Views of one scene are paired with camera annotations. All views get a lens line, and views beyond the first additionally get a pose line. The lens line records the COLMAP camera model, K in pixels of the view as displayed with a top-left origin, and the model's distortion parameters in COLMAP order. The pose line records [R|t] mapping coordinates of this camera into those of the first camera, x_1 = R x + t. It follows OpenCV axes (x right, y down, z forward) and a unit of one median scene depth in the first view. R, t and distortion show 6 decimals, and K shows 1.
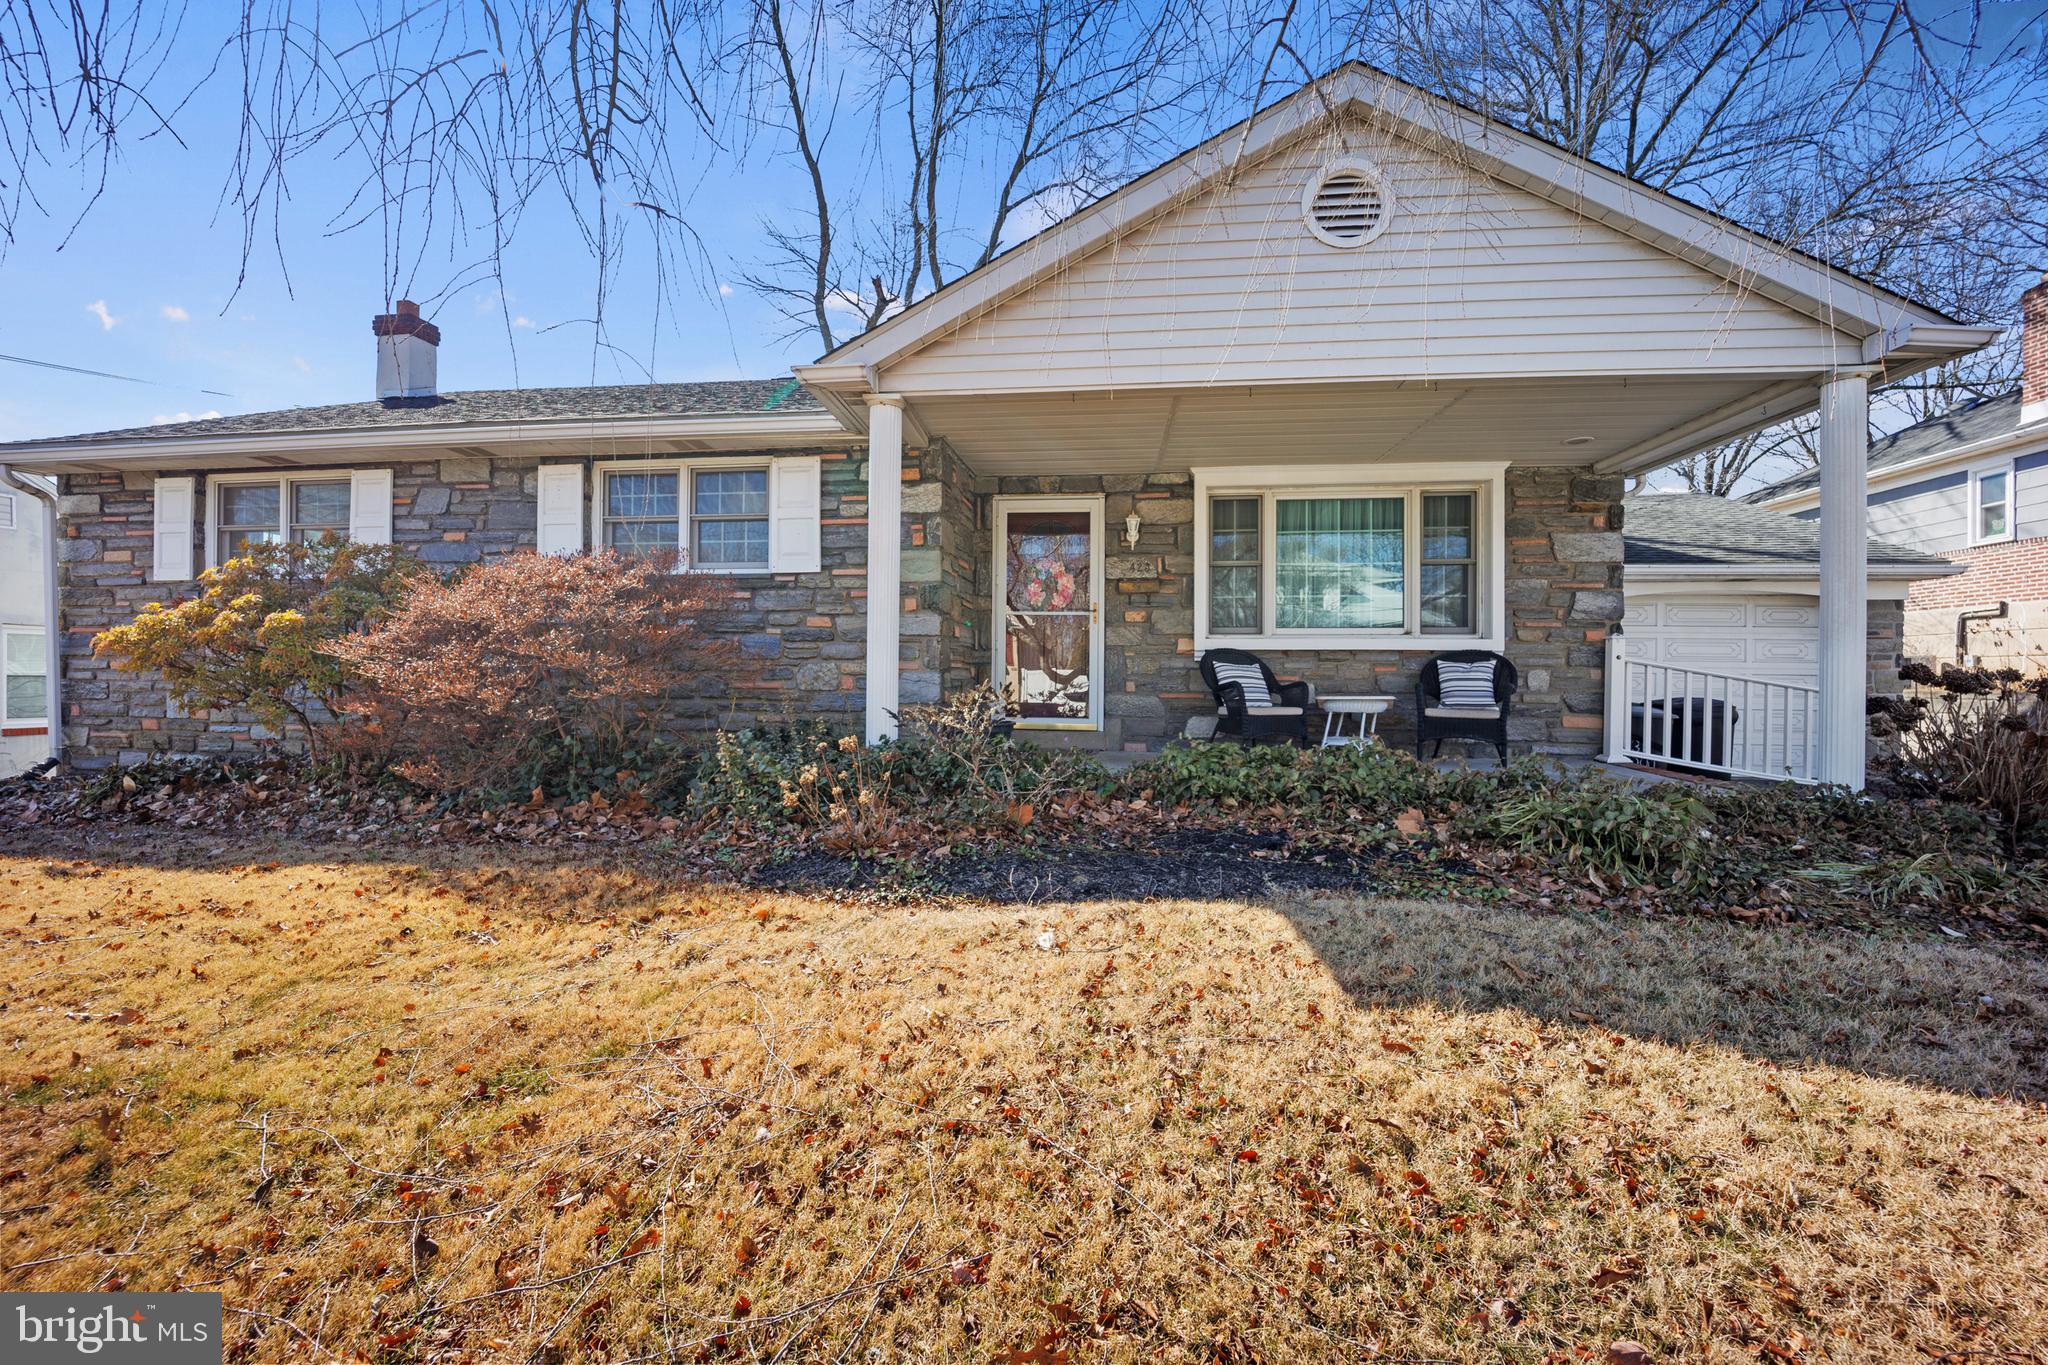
lens RADIAL K [[834.8, 0, 1014.2], [0, 834.8, 683.4], [0, 0, 1]] dist [-0.004577, 0.000803]
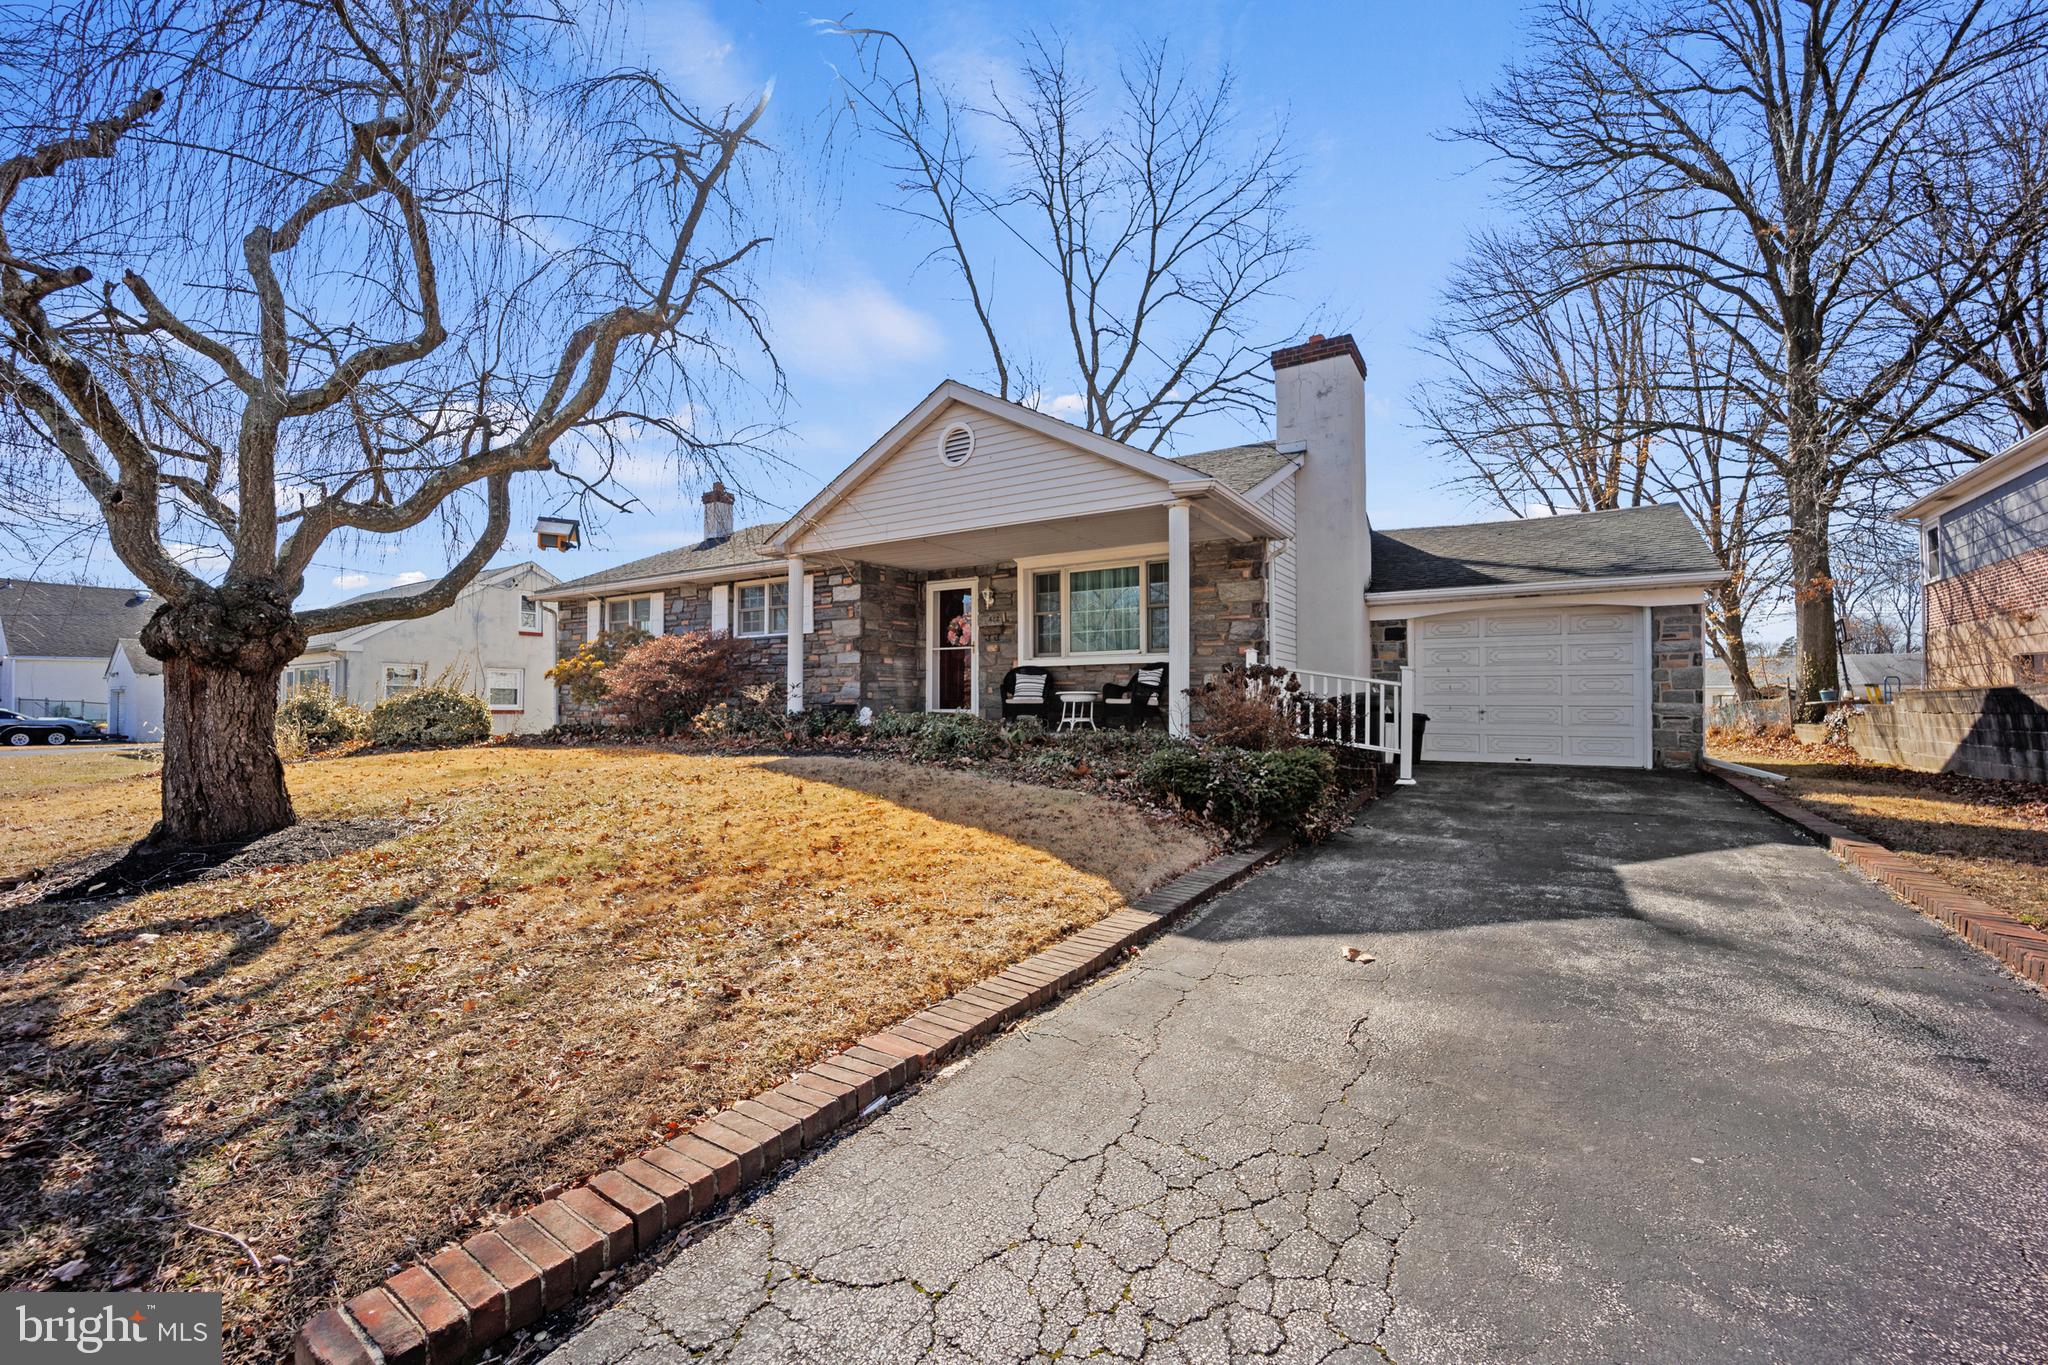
lens RADIAL K [[834.8, 0, 1014.2], [0, 834.8, 683.4], [0, 0, 1]] dist [-0.004577, 0.000803]
pose [[0.904116, -0.020723, -0.426785, 0.918646], [0.006504, 0.999375, -0.034746, 0.049197], [0.427238, 0.028638, 0.903685, -0.502879]]
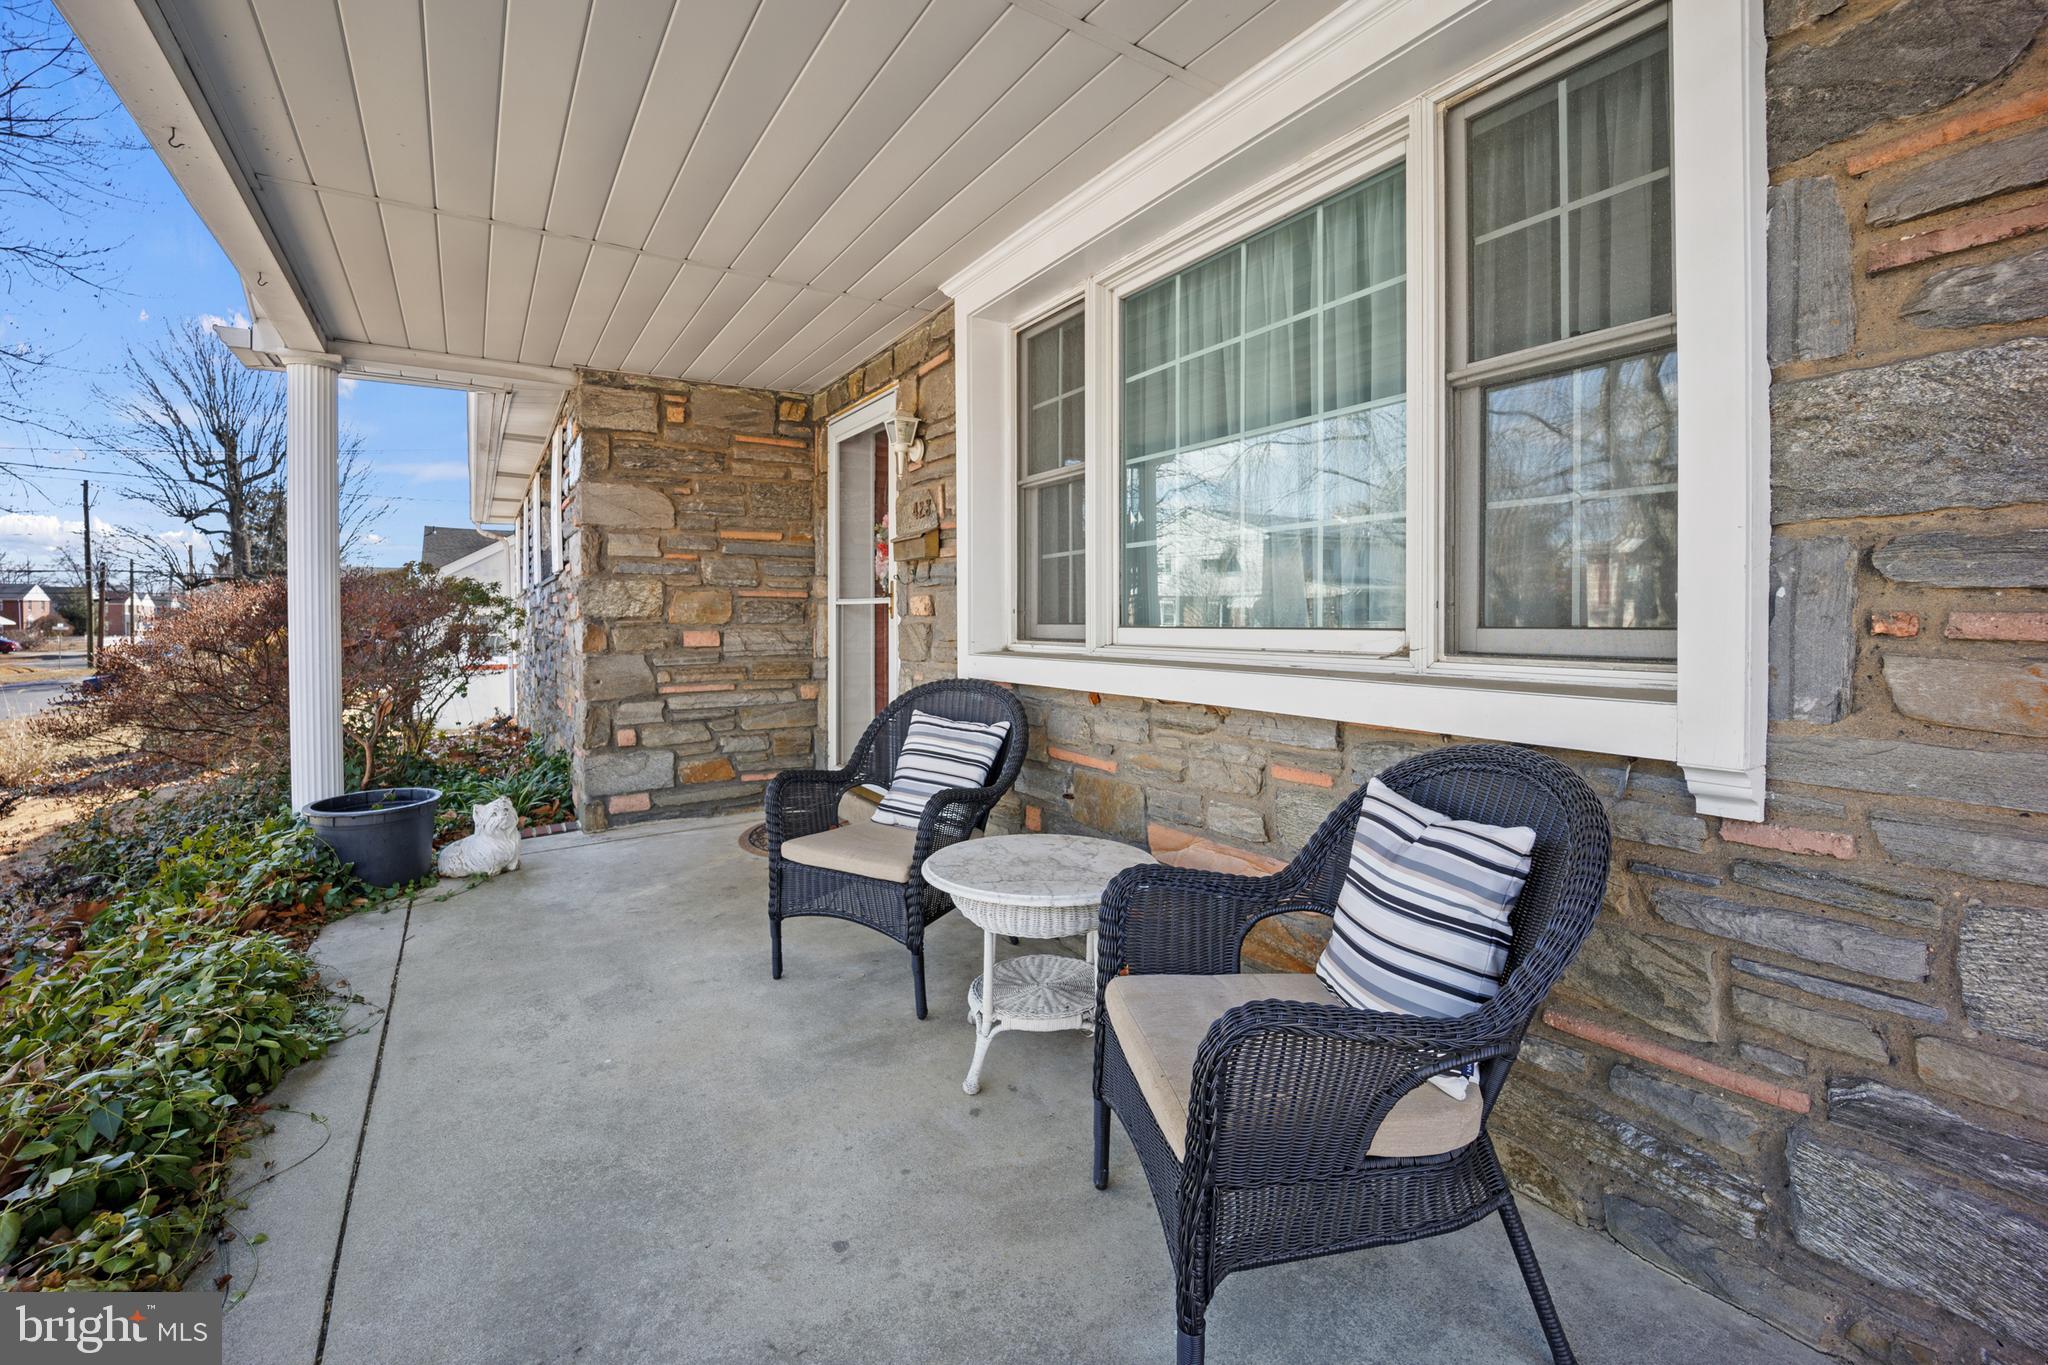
lens RADIAL K [[831.4, 0, 1020.7], [0, 831.4, 630.2], [0, 0, 1]] dist [-0.001241, 0.000095]
pose [[0.653160, 0.002382, -0.757216, 0.591540], [-0.003519, 0.999994, 0.000110, -0.065666], [0.757211, 0.002592, 0.653165, 0.726297]]
